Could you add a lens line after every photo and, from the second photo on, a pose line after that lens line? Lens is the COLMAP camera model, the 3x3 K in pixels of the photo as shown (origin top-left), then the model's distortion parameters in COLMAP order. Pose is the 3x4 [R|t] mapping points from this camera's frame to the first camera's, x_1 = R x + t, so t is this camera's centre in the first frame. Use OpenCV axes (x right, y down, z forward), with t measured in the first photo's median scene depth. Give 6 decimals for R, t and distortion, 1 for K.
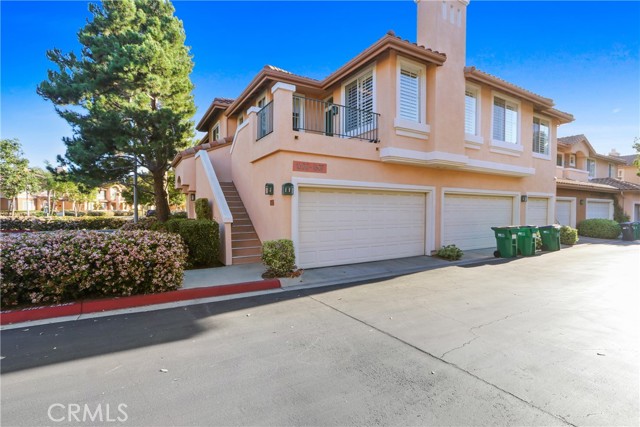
lens RADIAL K [[298.6, 0, 324.4], [0, 298.6, 214.3], [0, 0, 1]] dist [-0.015951, 0.000432]
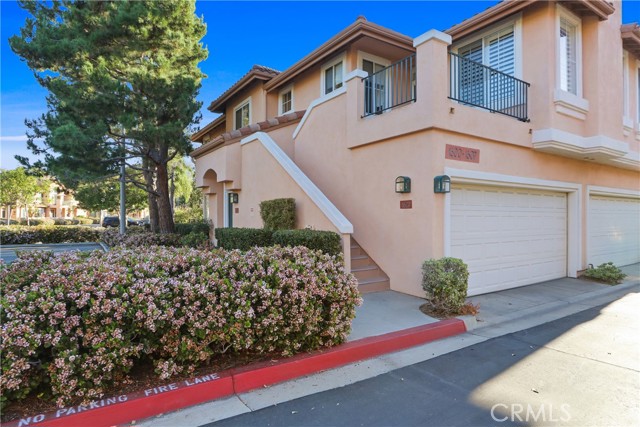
lens RADIAL K [[363.4, 0, 320.0], [0, 363.4, 213.5], [0, 0, 1]] dist [-0.007759, -0.001106]
pose [[0.999133, 0.000460, 0.041620, -0.307404], [0.000624, 0.999661, -0.026024, 0.002841], [-0.041618, 0.026028, 0.998795, 0.126306]]
